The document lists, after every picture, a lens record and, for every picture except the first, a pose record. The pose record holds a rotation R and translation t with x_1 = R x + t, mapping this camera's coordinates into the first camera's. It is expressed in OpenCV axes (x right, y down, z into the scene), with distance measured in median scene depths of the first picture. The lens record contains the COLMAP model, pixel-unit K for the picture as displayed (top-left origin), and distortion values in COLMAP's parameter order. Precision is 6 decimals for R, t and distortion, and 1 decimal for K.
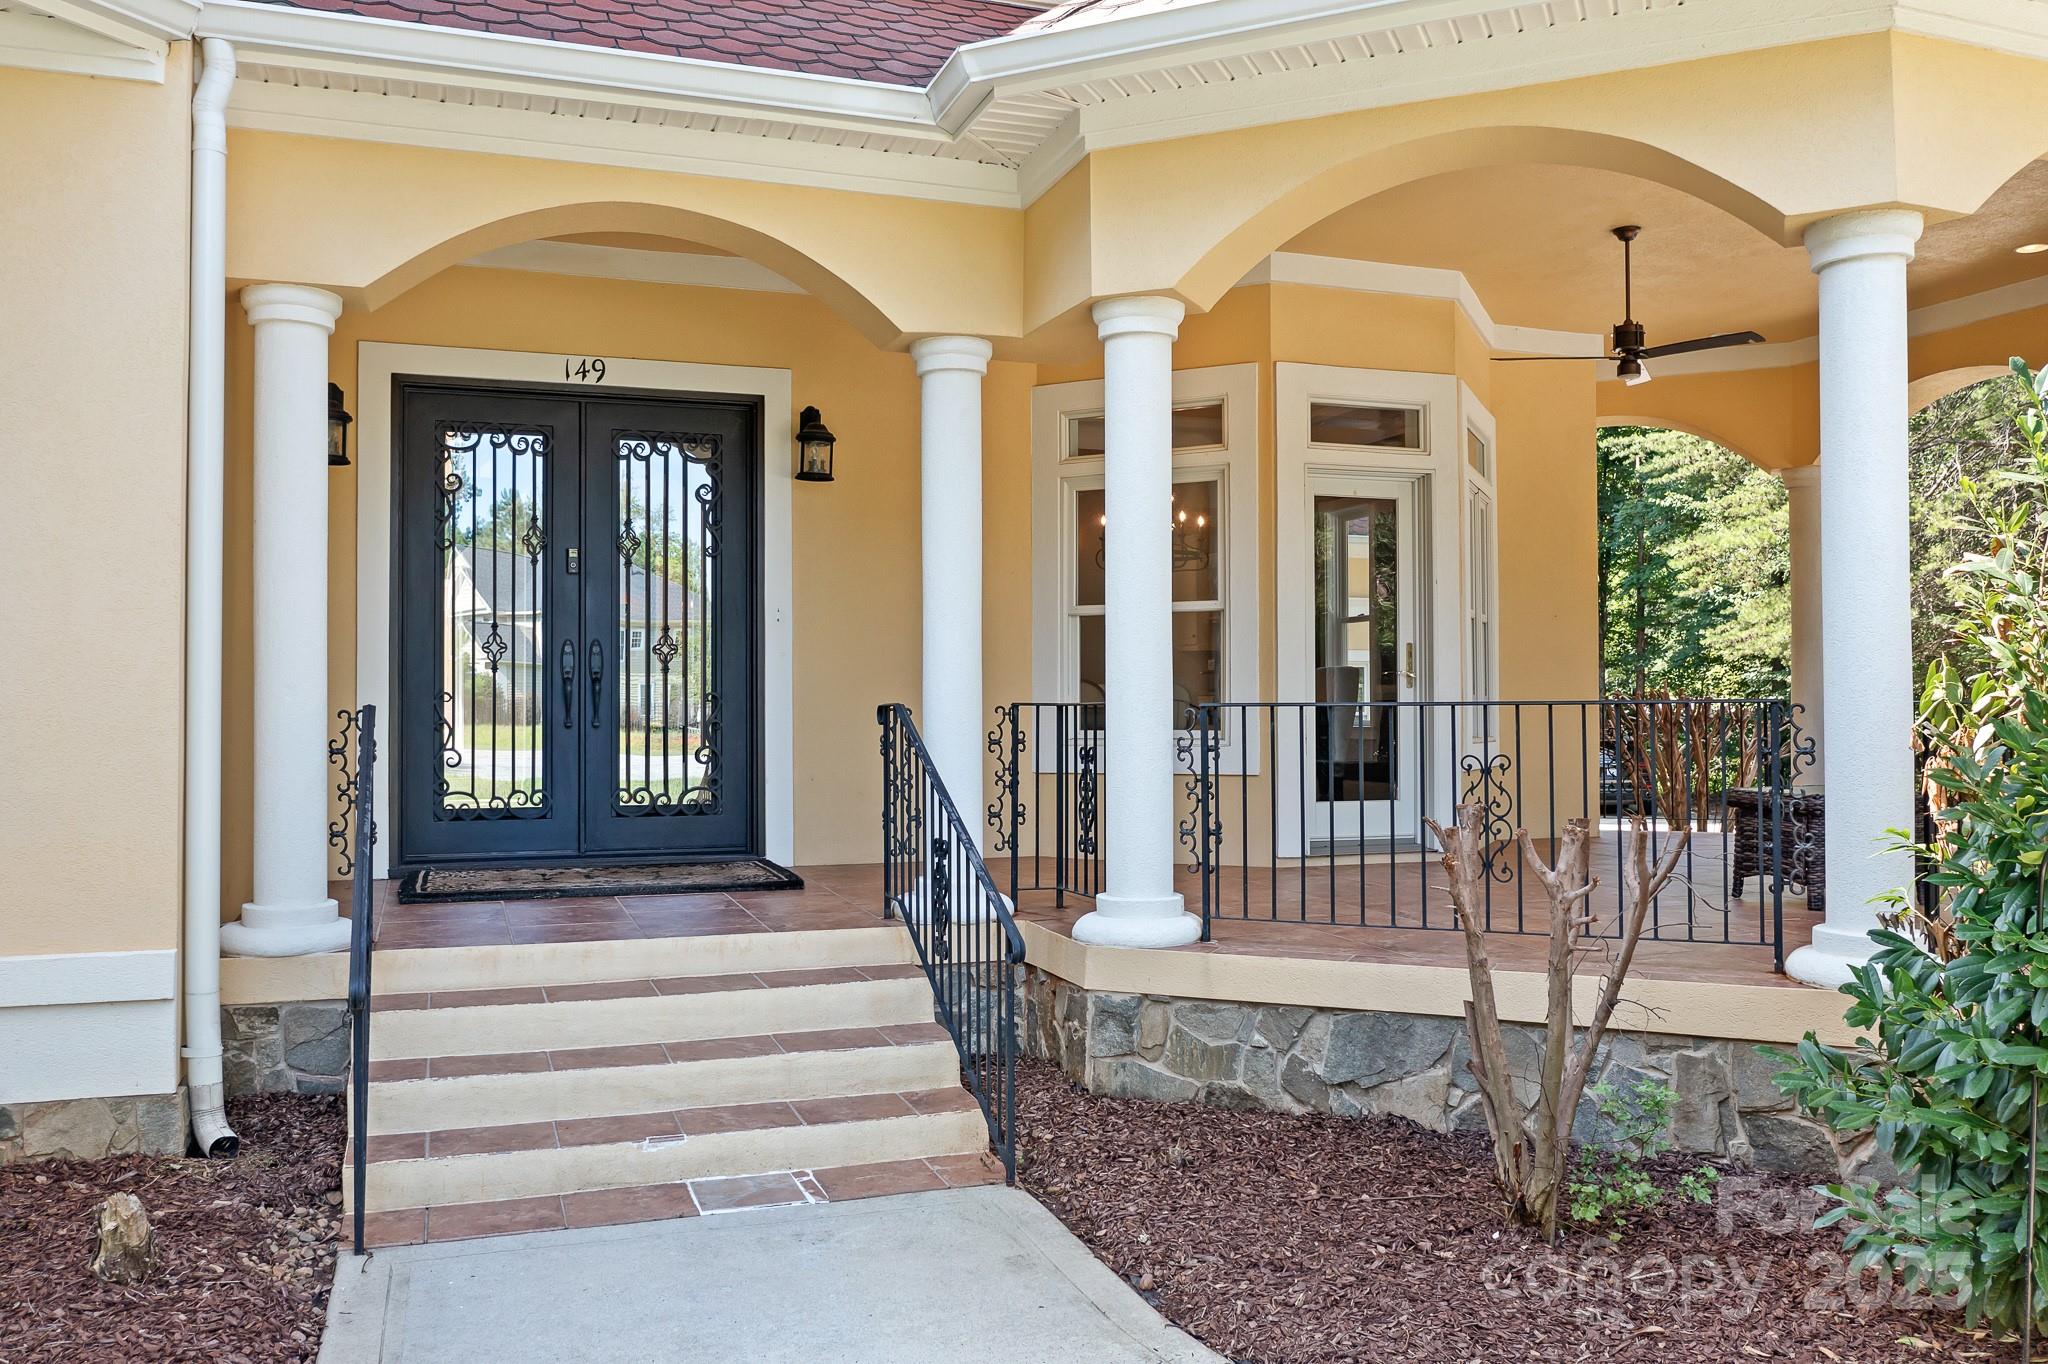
lens RADIAL K [[1616.3, 0, 1043.7], [0, 1616.3, 681.5], [0, 0, 1]] dist [-0.023865, 0.003237]
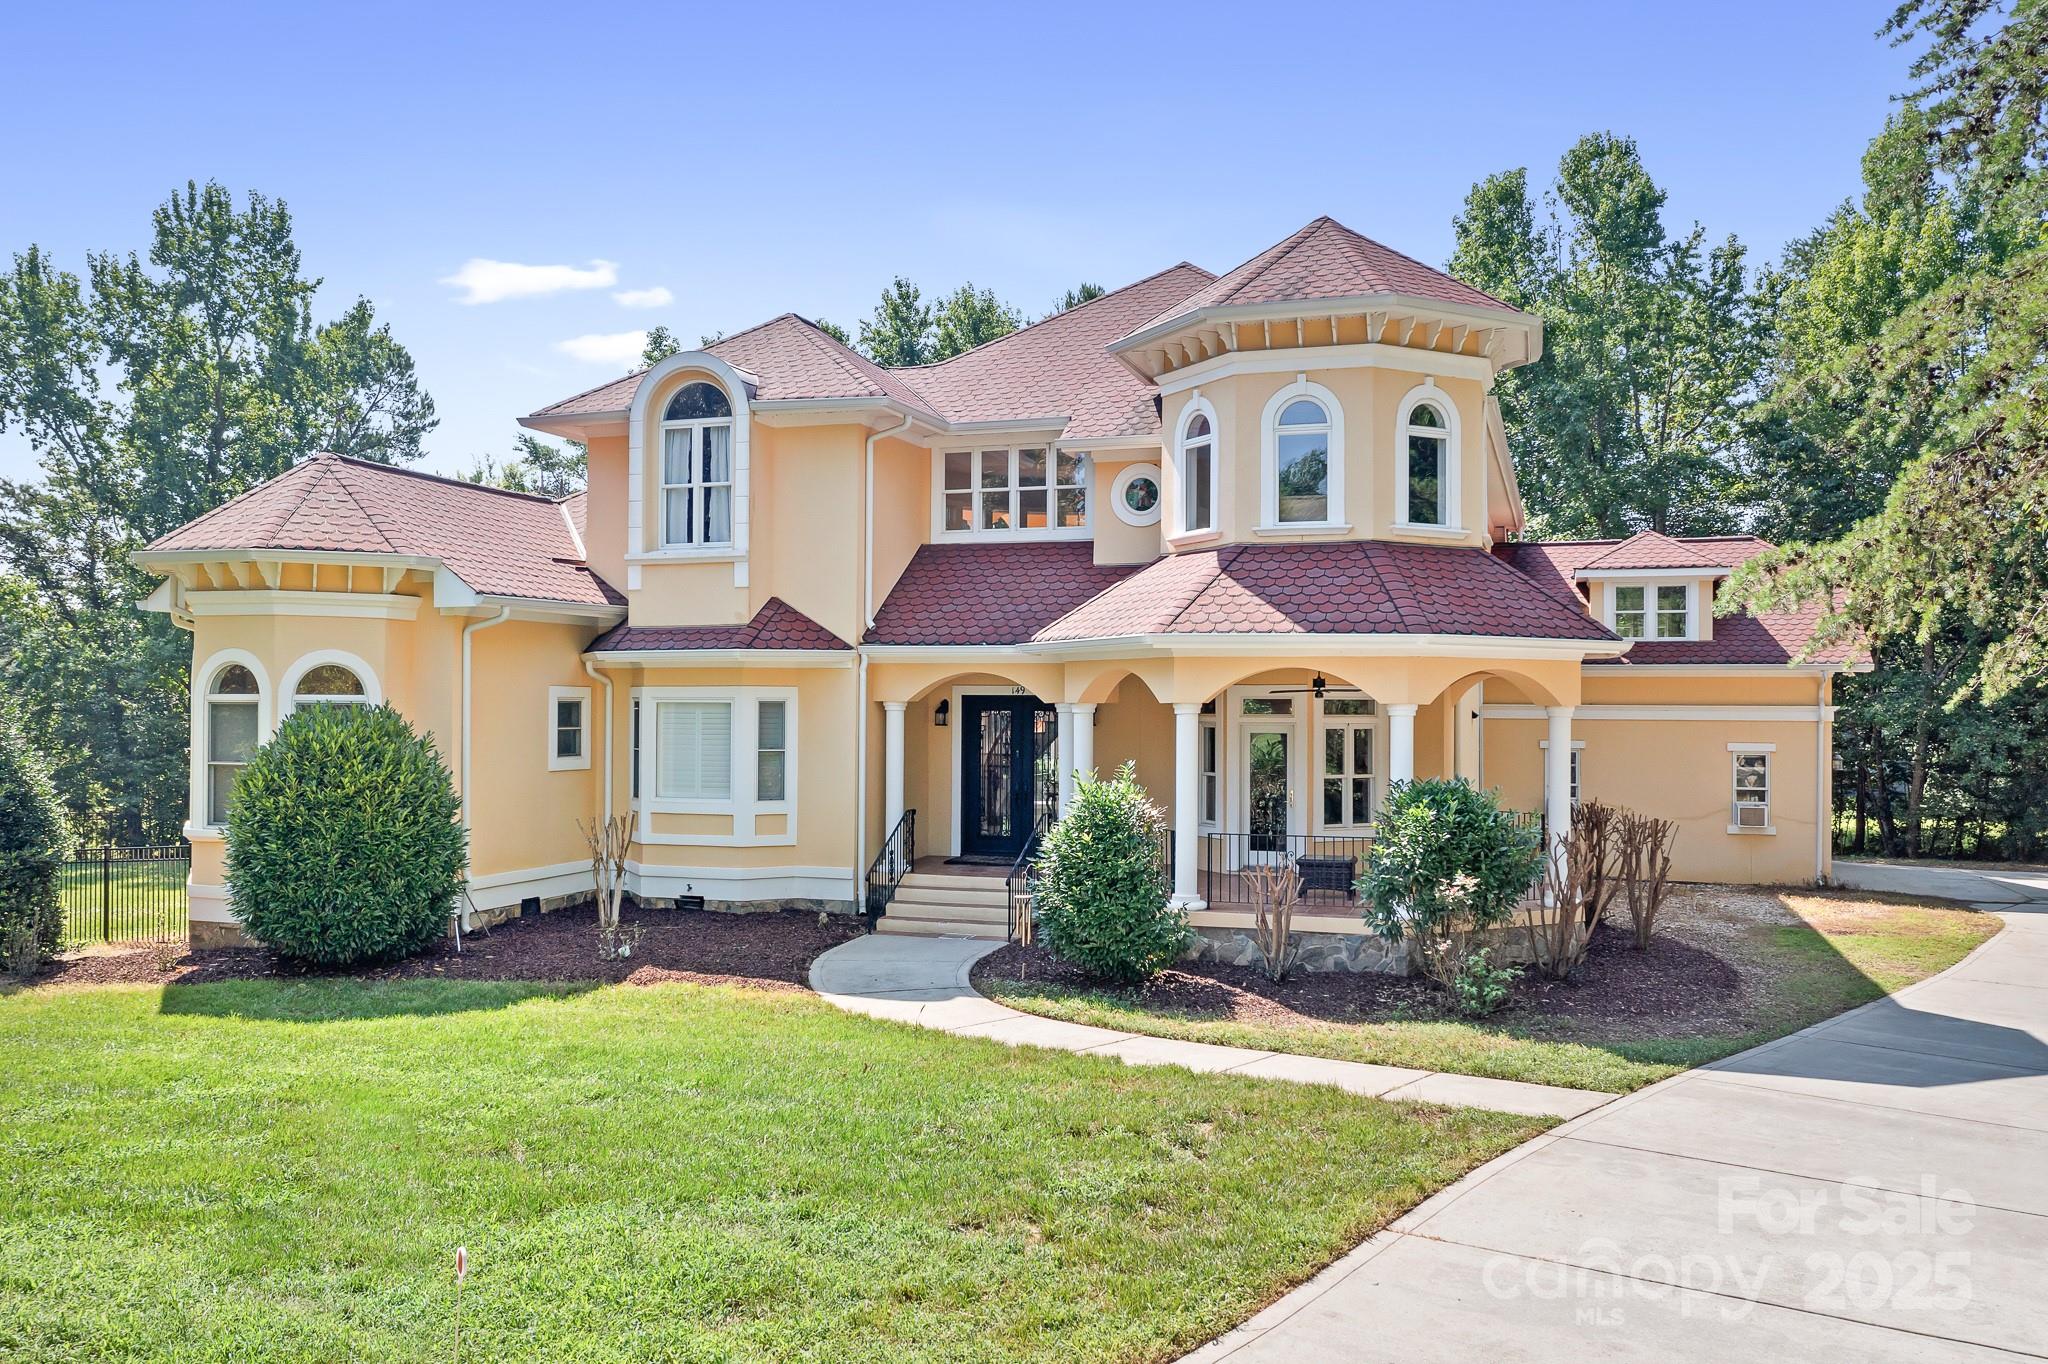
lens RADIAL K [[1616.3, 0, 1008.0], [0, 1616.3, 679.2], [0, 0, 1]] dist [-0.023865, 0.003237]
pose [[0.772895, -0.006156, -0.634504, 1.914132], [0.006079, 0.999979, -0.002296, -0.247659], [0.634505, -0.002083, 0.772916, -1.579513]]
